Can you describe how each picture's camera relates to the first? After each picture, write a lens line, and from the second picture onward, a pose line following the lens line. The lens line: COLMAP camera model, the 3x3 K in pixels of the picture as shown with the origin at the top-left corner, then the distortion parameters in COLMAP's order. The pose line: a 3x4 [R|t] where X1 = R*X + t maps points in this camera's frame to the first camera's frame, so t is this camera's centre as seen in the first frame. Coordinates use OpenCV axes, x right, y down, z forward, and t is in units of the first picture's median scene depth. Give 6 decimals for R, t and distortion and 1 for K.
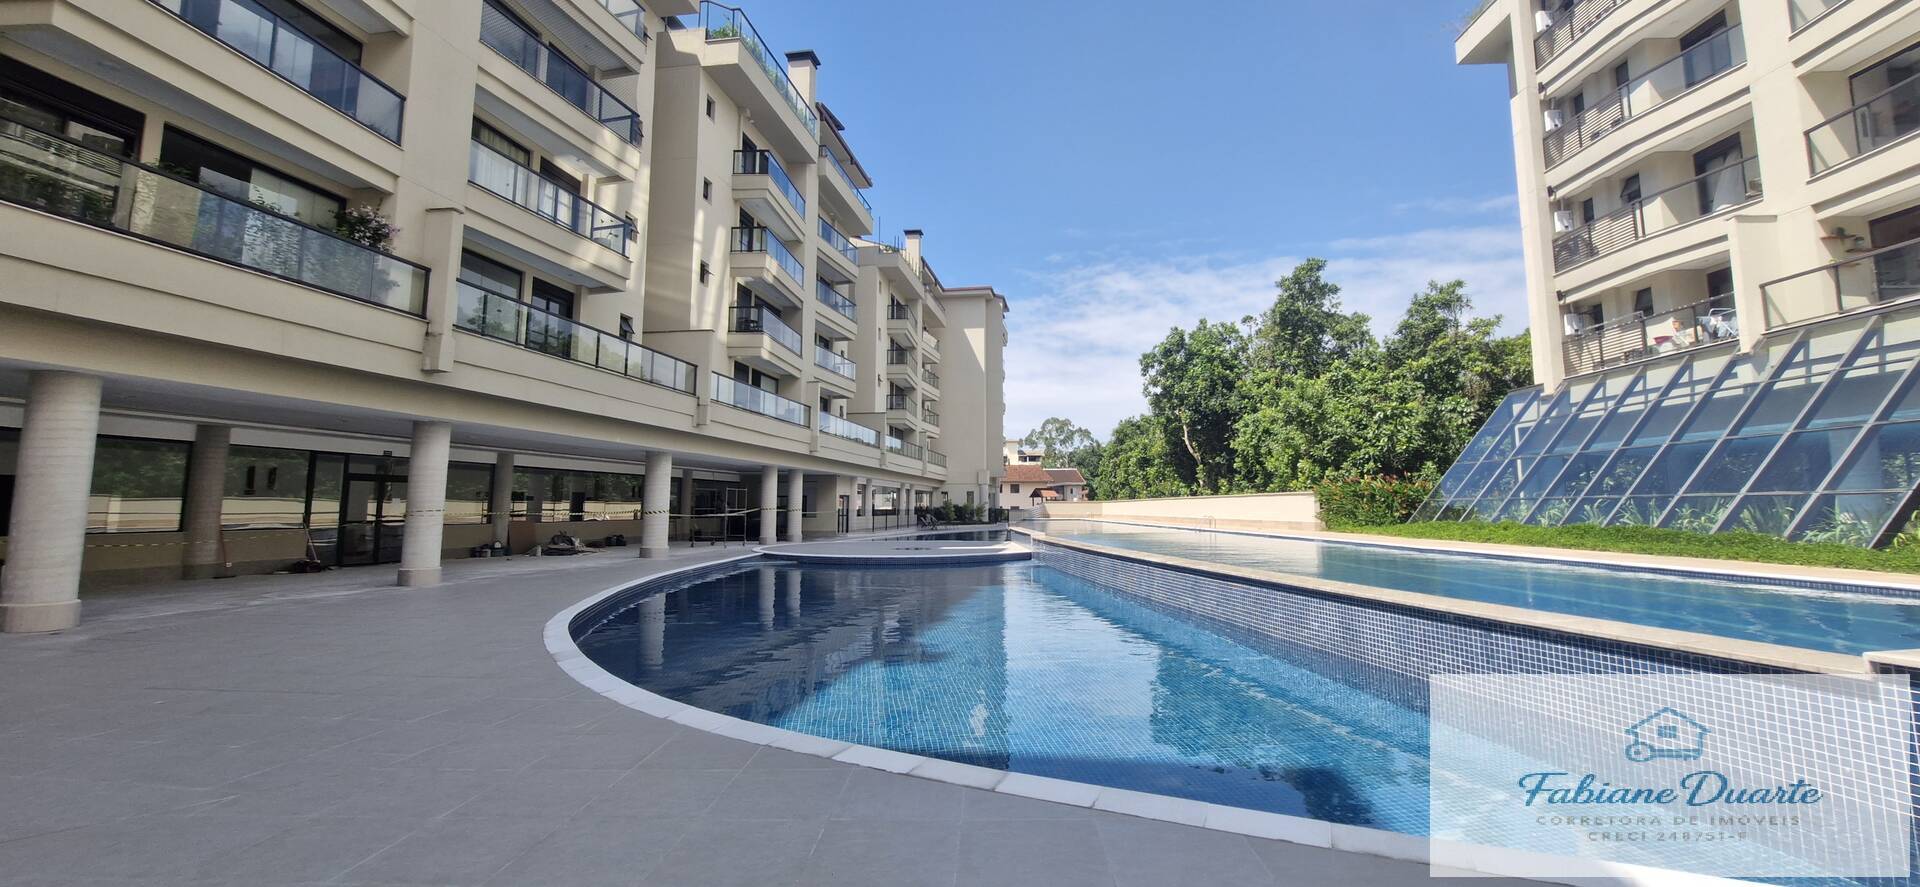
lens RADIAL K [[756.9, 0, 968.7], [0, 756.9, 421.6], [0, 0, 1]] dist [0.002611, 0.000168]
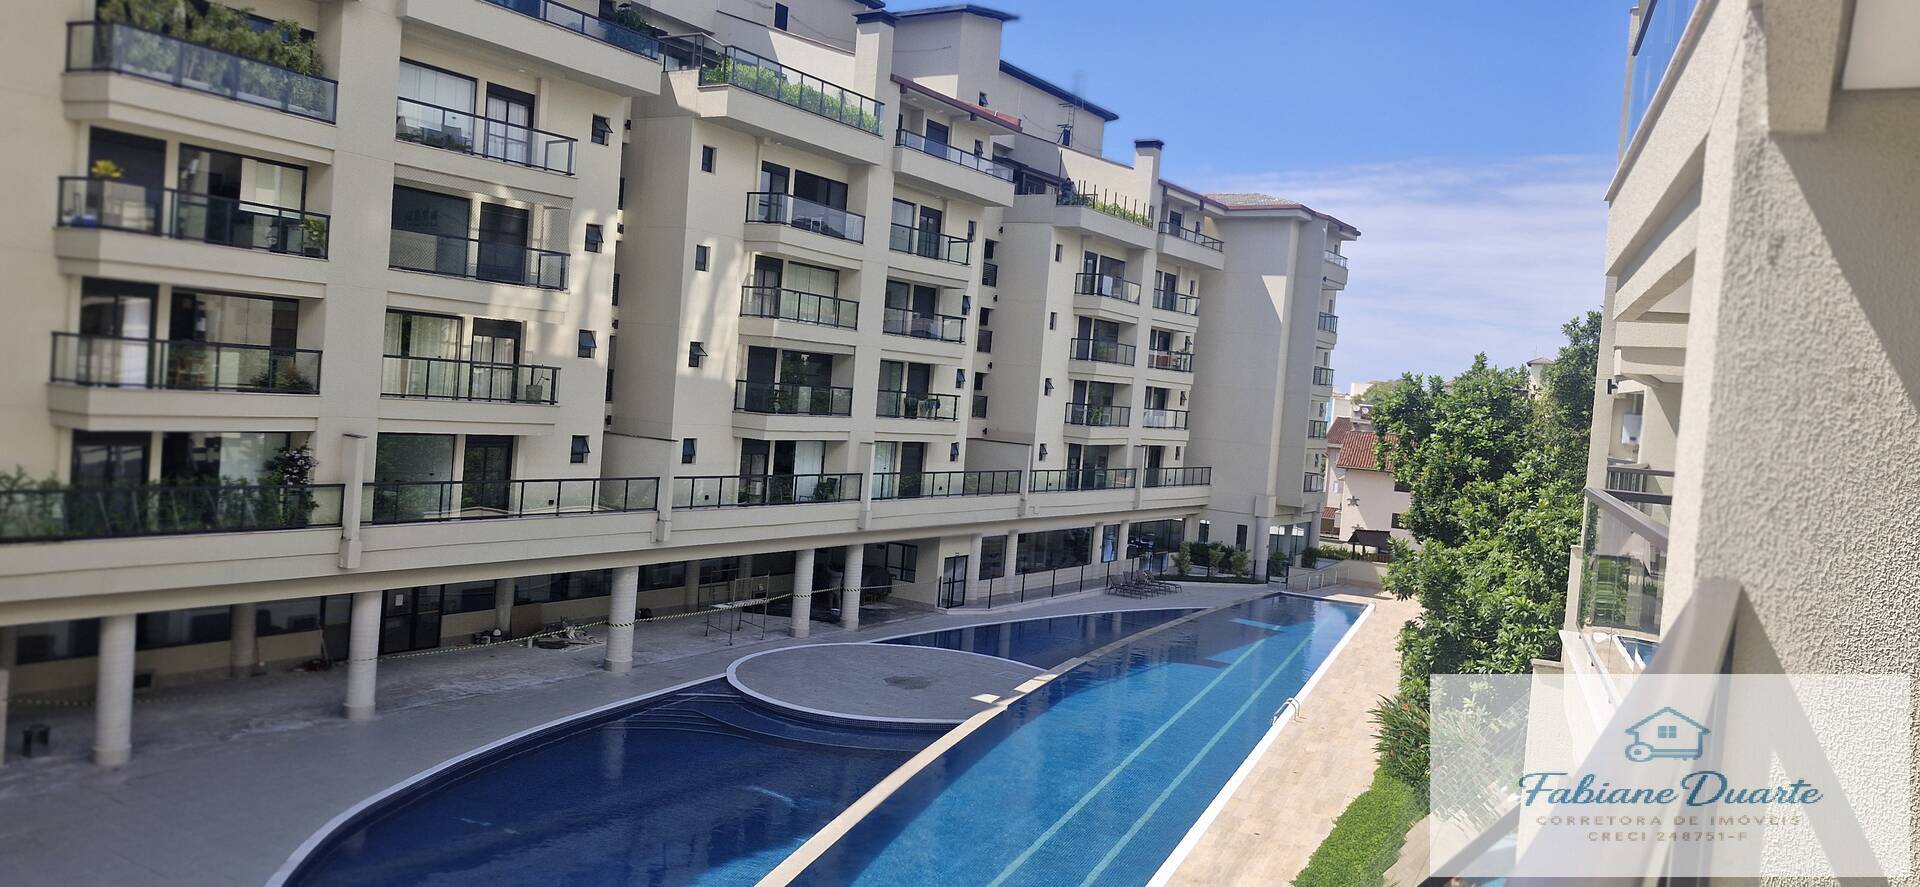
lens RADIAL K [[1324.2, 0, 969.0], [0, 1324.2, 433.0], [0, 0, 1]] dist [0.153854, -0.190060]
pose [[0.910191, 0.084252, -0.405529, 0.594742], [-0.031800, 0.990418, 0.134394, -0.325330], [0.412966, -0.109428, 0.904148, -0.312423]]
